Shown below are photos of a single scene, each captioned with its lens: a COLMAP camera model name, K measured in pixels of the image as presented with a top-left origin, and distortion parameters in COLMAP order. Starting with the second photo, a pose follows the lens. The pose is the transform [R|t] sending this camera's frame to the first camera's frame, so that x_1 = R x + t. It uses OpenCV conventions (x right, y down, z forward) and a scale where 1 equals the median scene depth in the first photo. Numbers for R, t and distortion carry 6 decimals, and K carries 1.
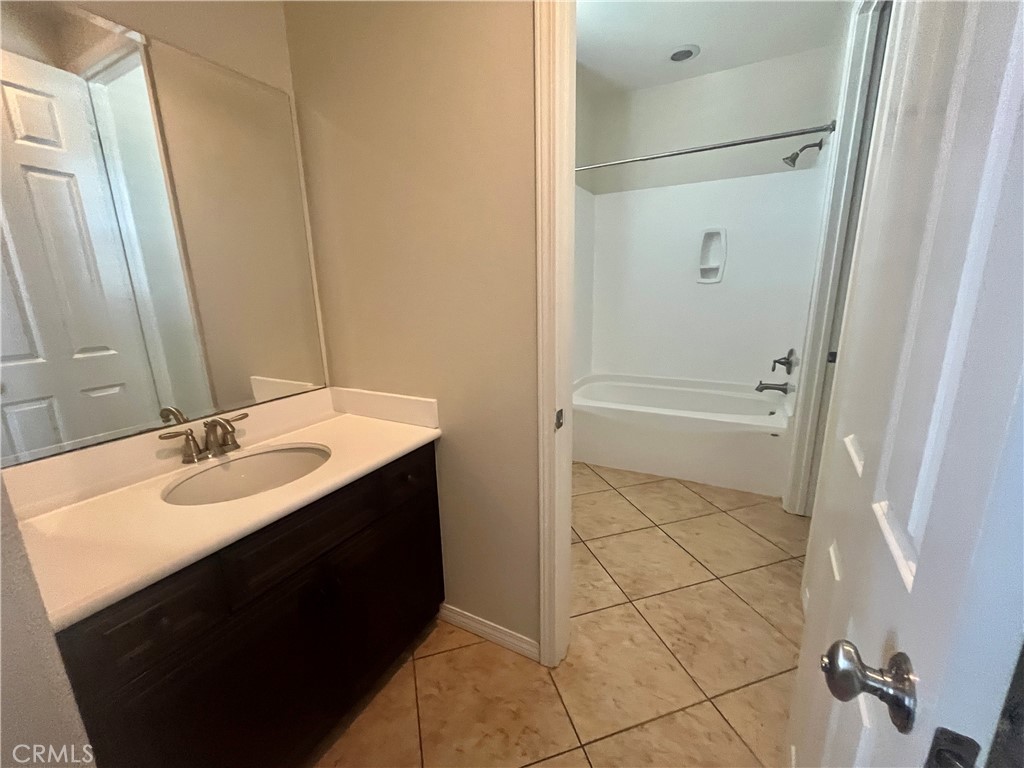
lens RADIAL K [[416.6, 0, 510.5], [0, 416.6, 382.3], [0, 0, 1]] dist [-0.001164, 0.000371]
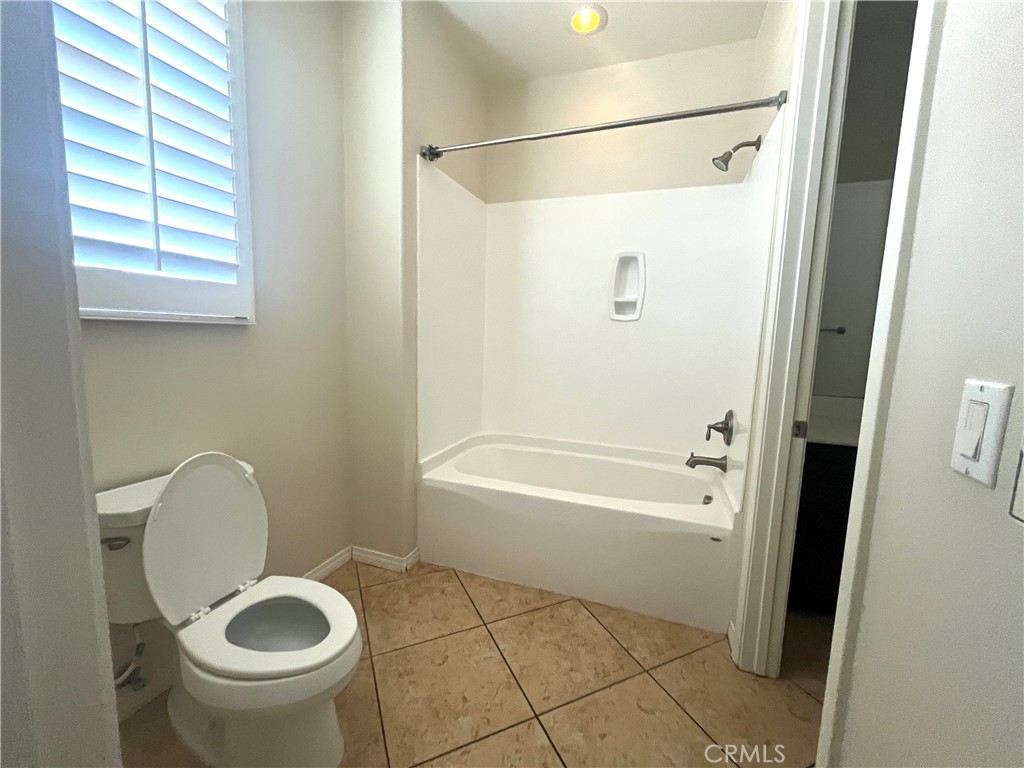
lens RADIAL K [[416.6, 0, 512.1], [0, 416.6, 385.0], [0, 0, 1]] dist [-0.001164, 0.000371]
pose [[0.987198, 0.035145, 0.155578, 0.177508], [-0.018611, 0.994140, -0.106482, -0.038697], [-0.158409, 0.102223, 0.982068, 0.331402]]
